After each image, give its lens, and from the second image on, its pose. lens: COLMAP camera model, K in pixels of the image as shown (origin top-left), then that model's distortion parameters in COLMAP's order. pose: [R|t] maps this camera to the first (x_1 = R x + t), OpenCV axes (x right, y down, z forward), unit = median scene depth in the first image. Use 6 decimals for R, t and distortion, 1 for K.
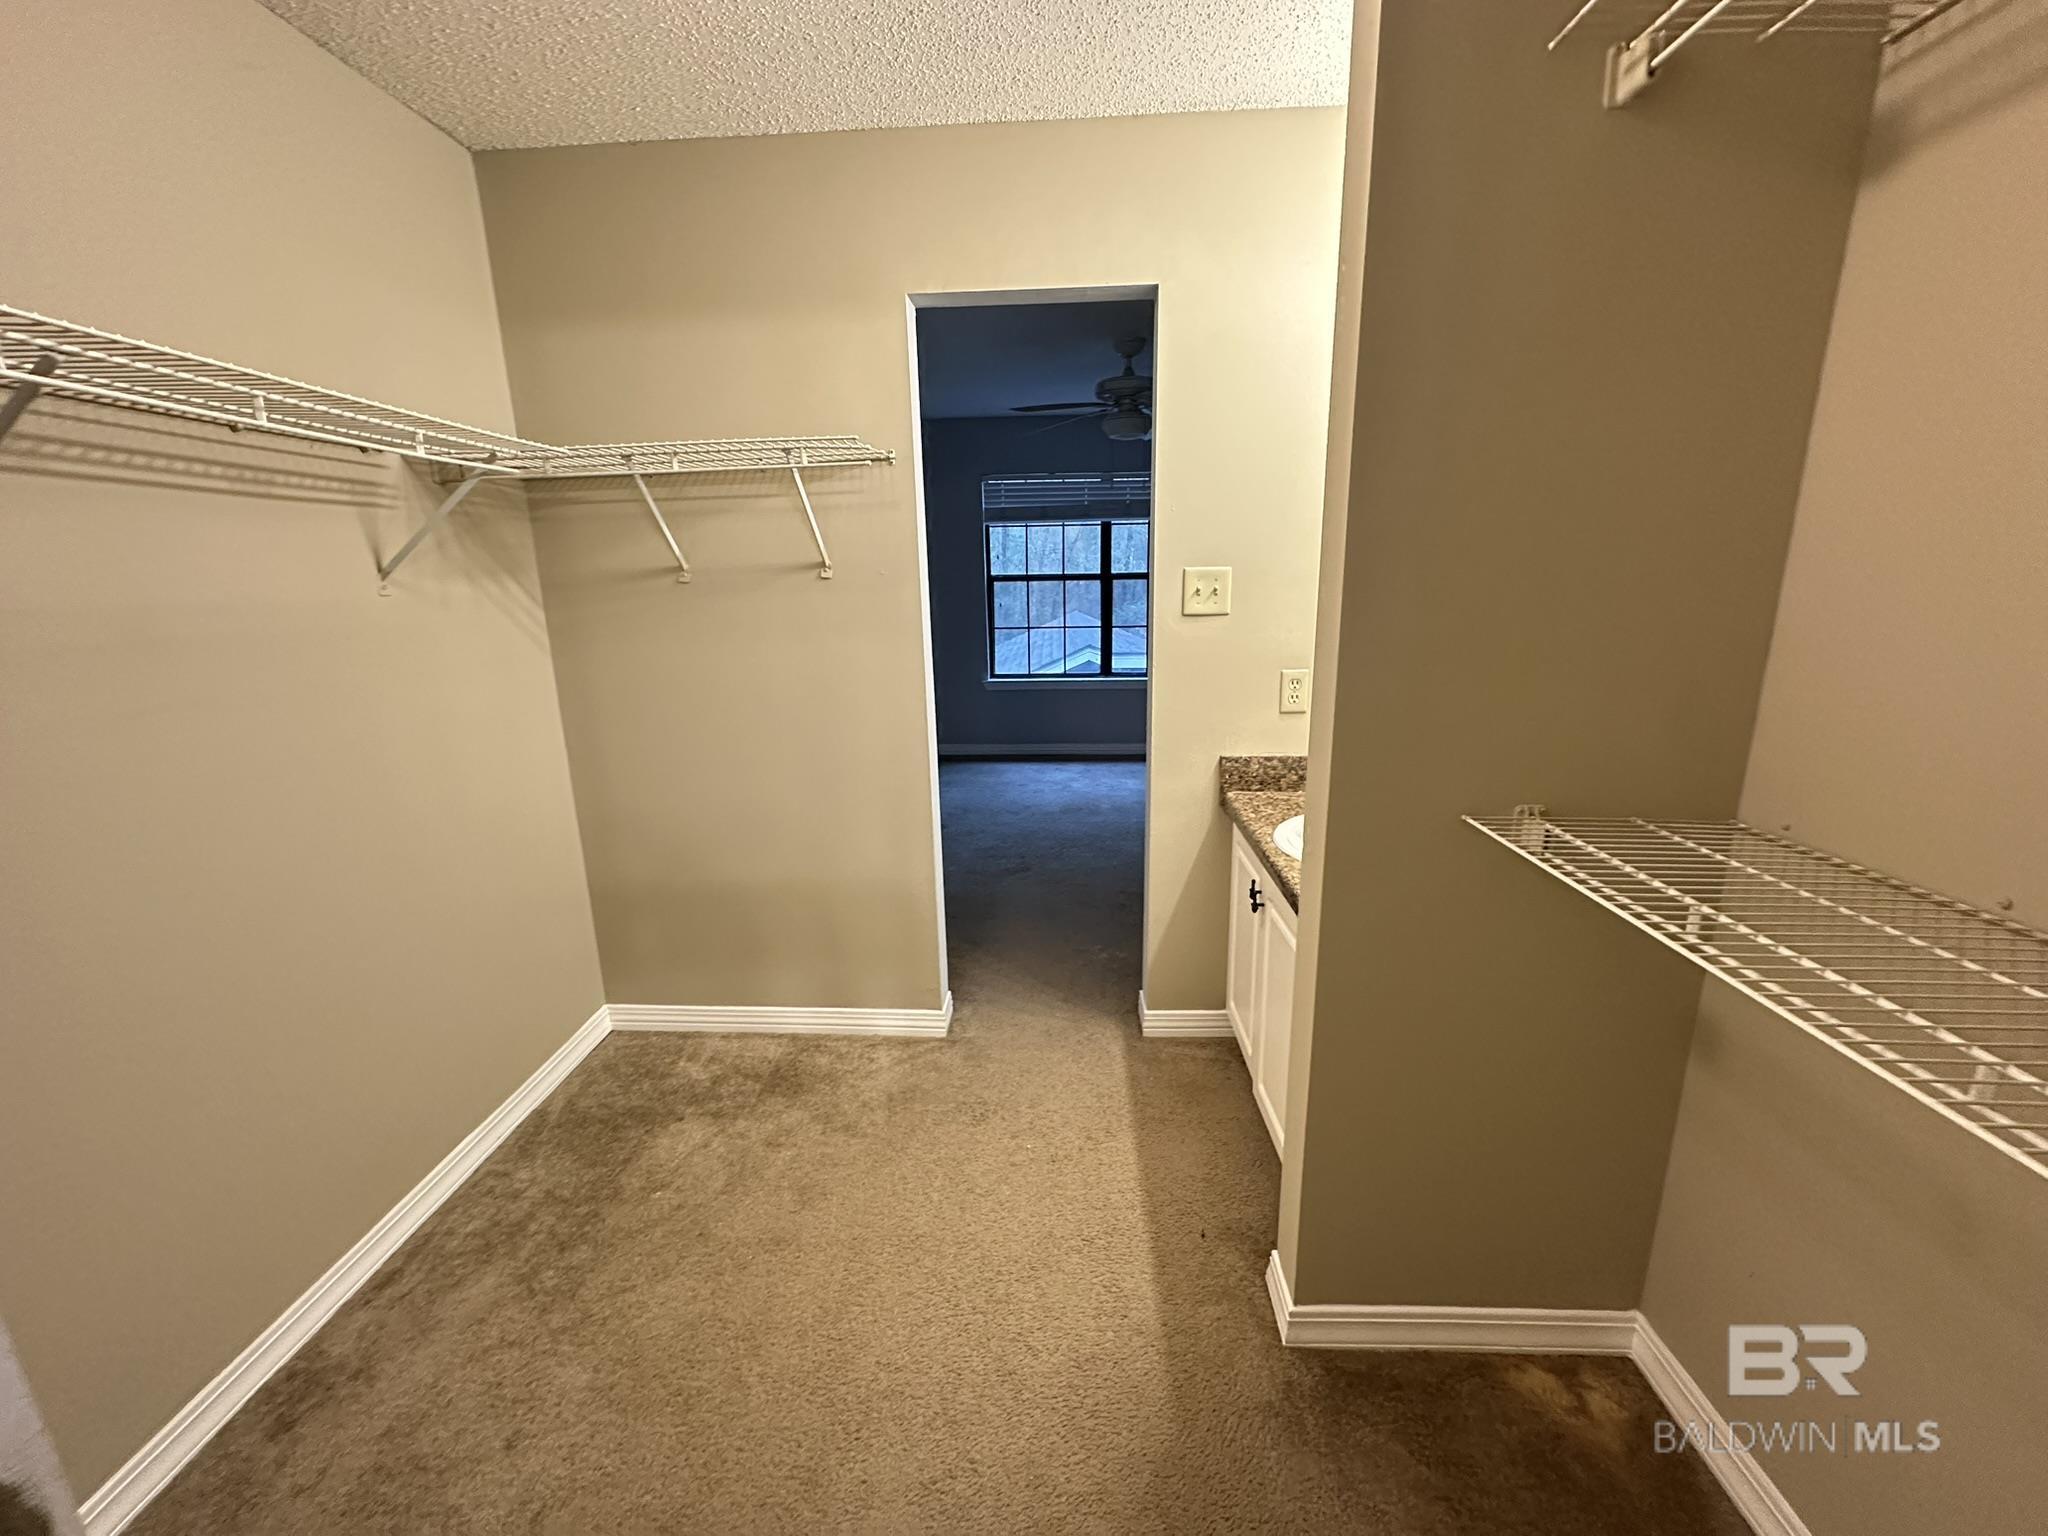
lens RADIAL K [[806.3, 0, 1019.9], [0, 806.3, 771.1], [0, 0, 1]] dist [0.014401, 0.000713]
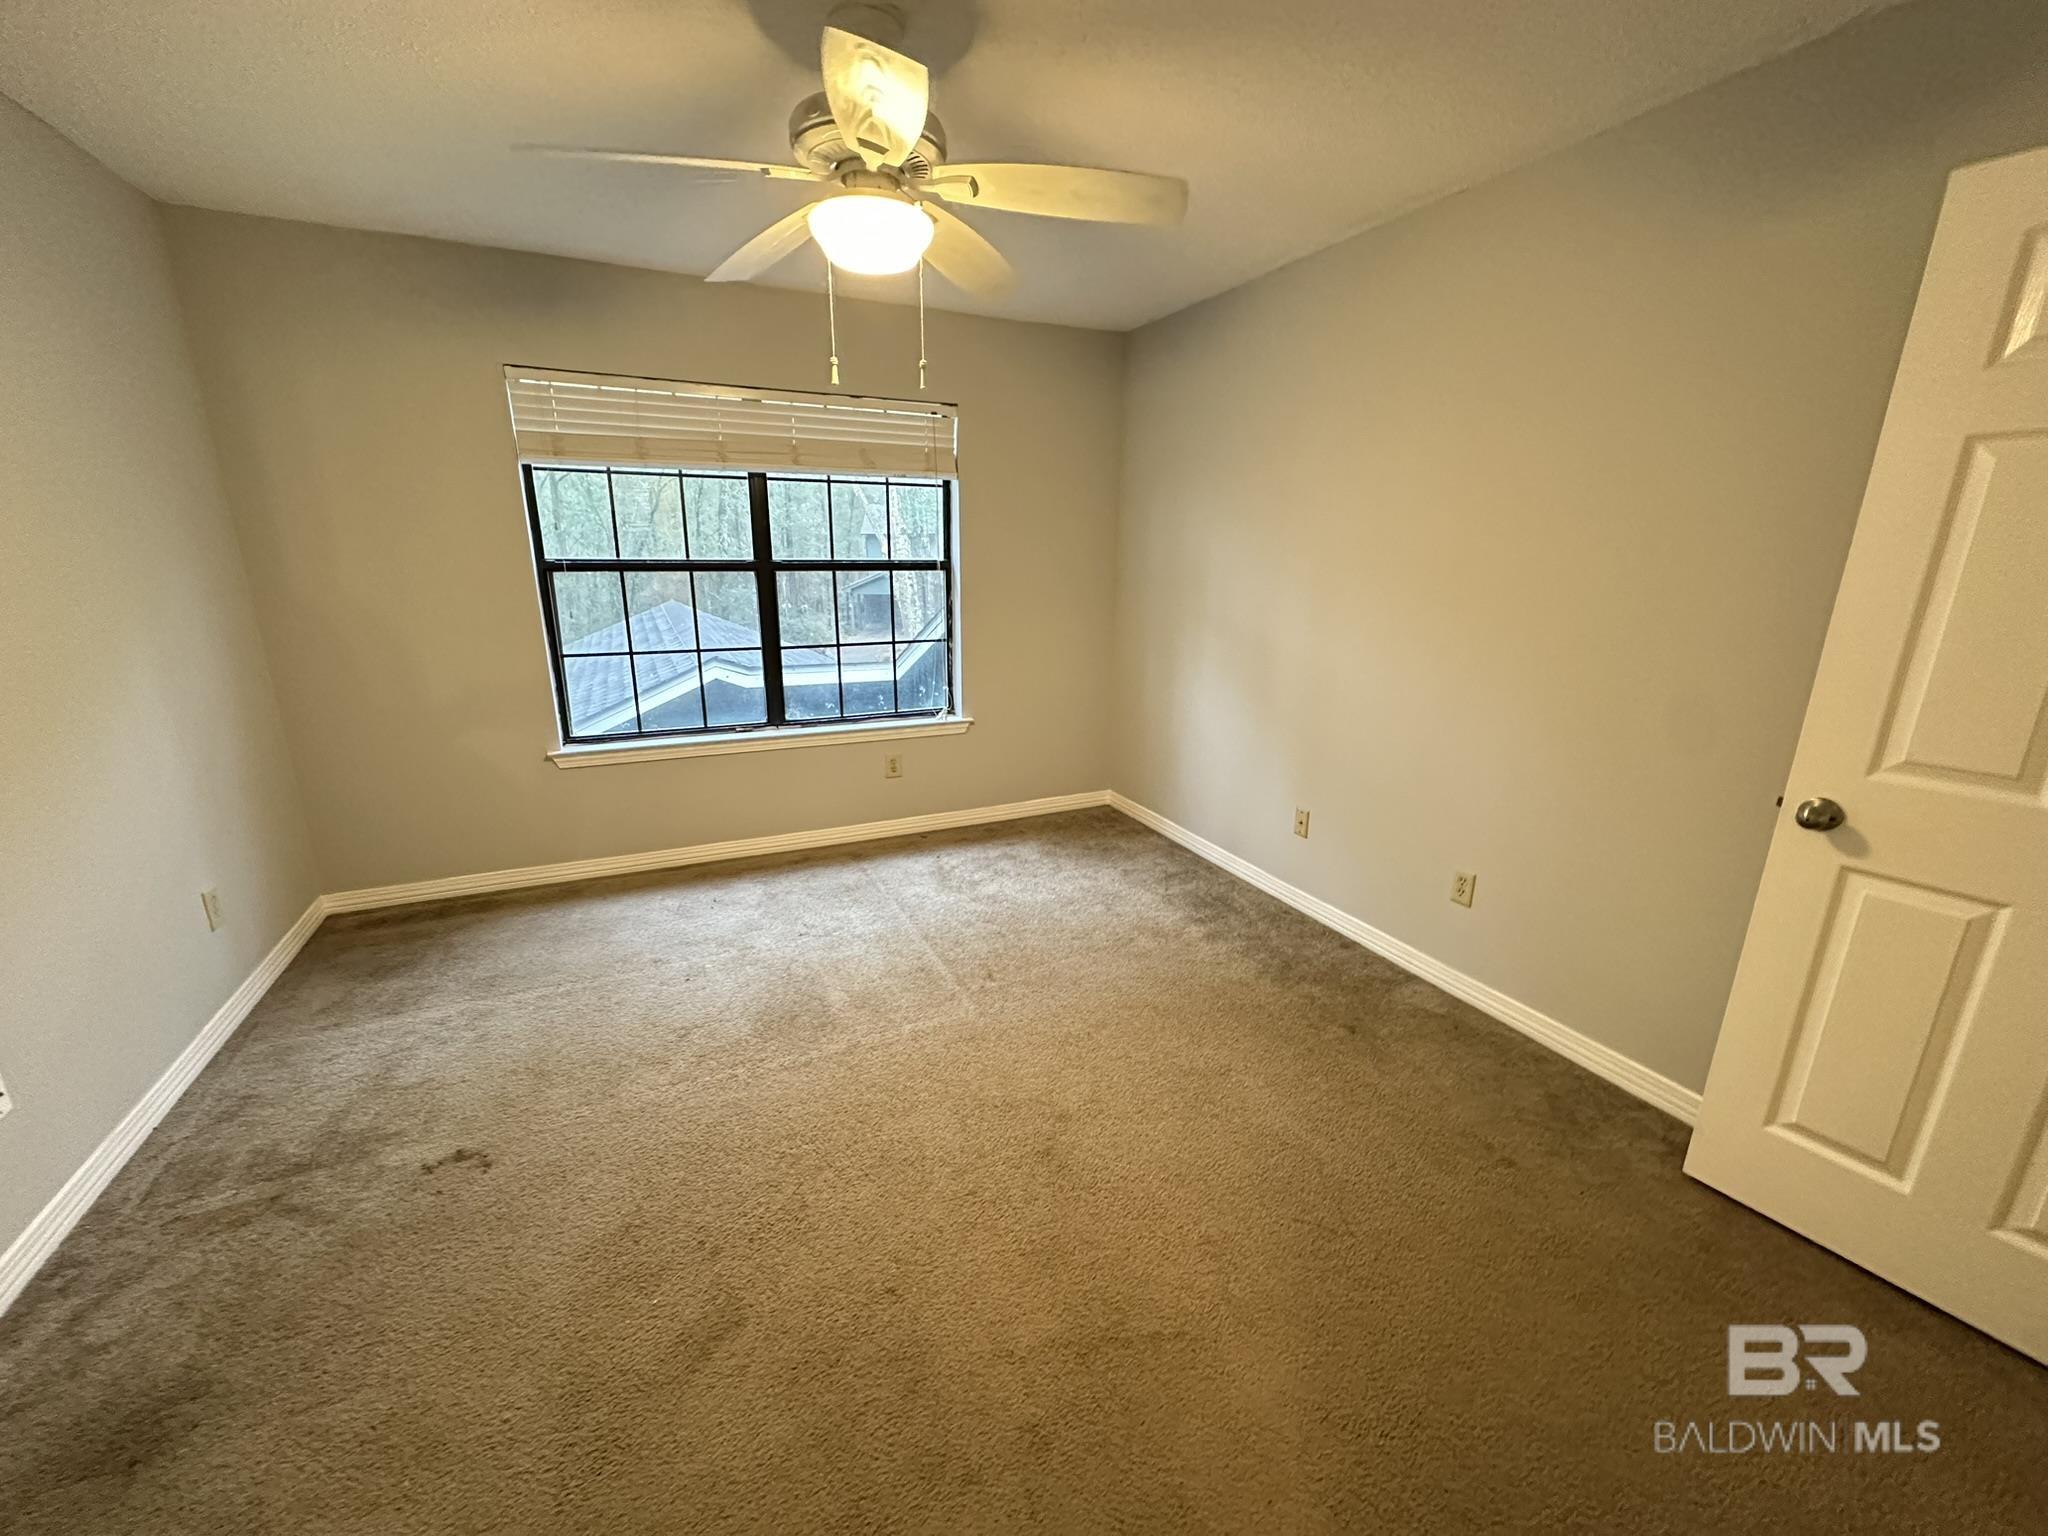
lens RADIAL K [[806.3, 0, 1020.1], [0, 806.3, 758.0], [0, 0, 1]] dist [0.014401, 0.000713]
pose [[0.884980, -0.095585, 0.455713, -0.013948], [0.097193, 0.995065, 0.019967, -0.090393], [-0.455372, 0.026622, 0.889903, 0.374095]]
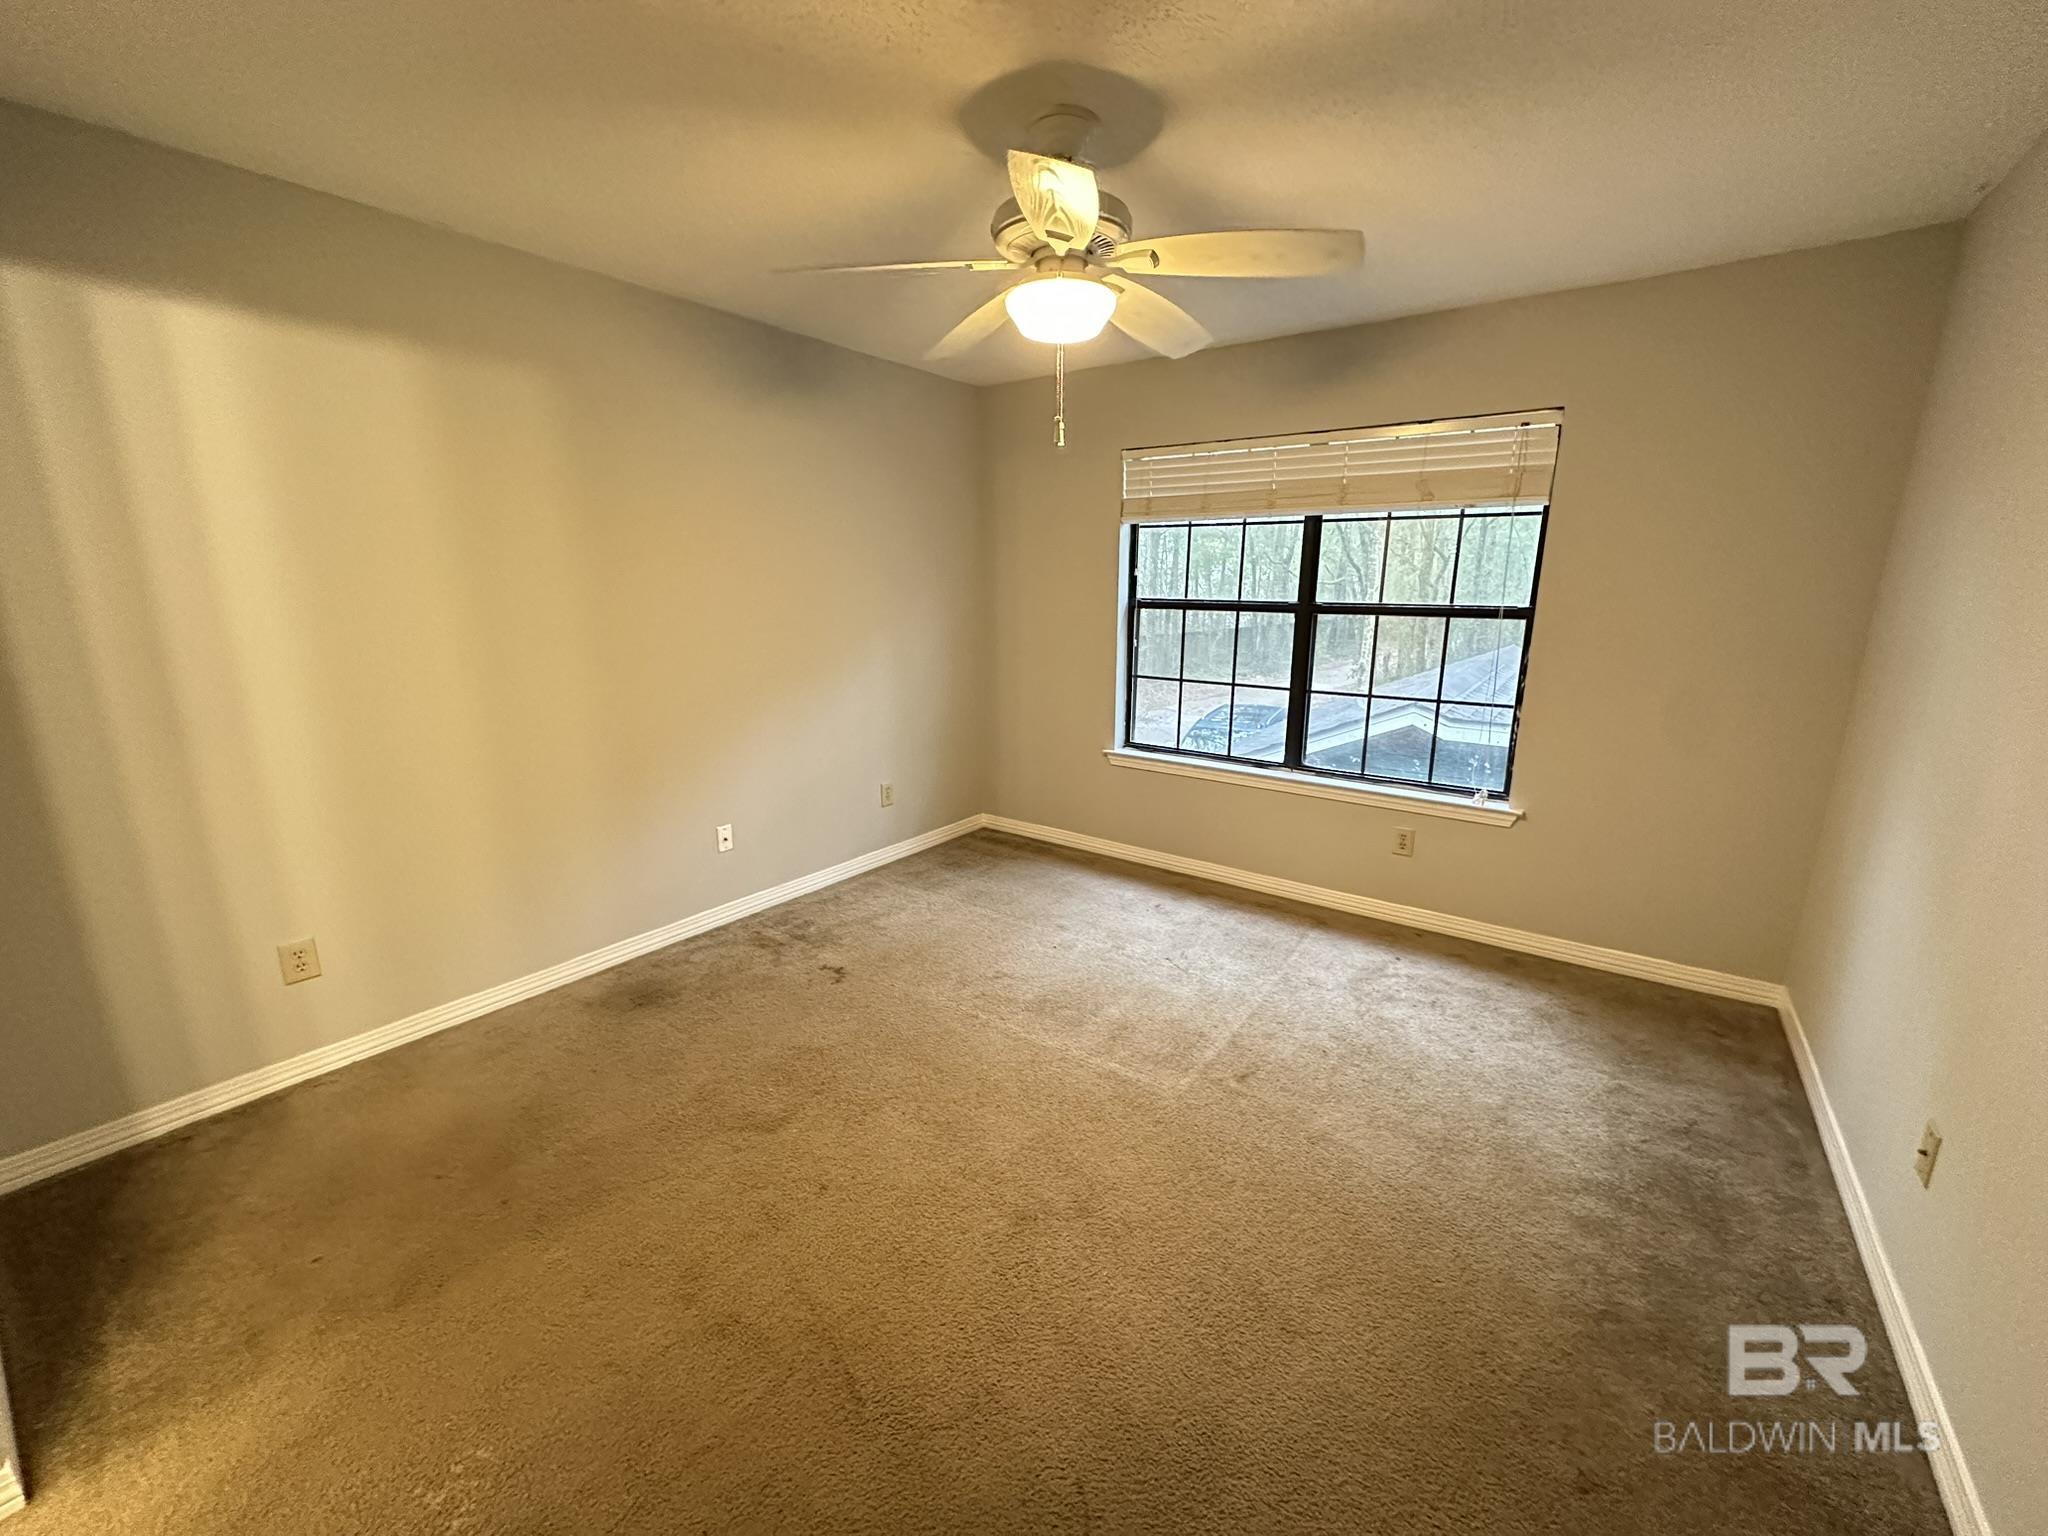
lens RADIAL K [[806.3, 0, 1039.1], [0, 806.3, 765.6], [0, 0, 1]] dist [0.014401, 0.000713]
pose [[0.851818, 0.143527, -0.503791, 0.257188], [-0.160416, 0.986999, 0.009955, -0.098646], [0.498670, 0.072336, 0.863768, 0.386963]]
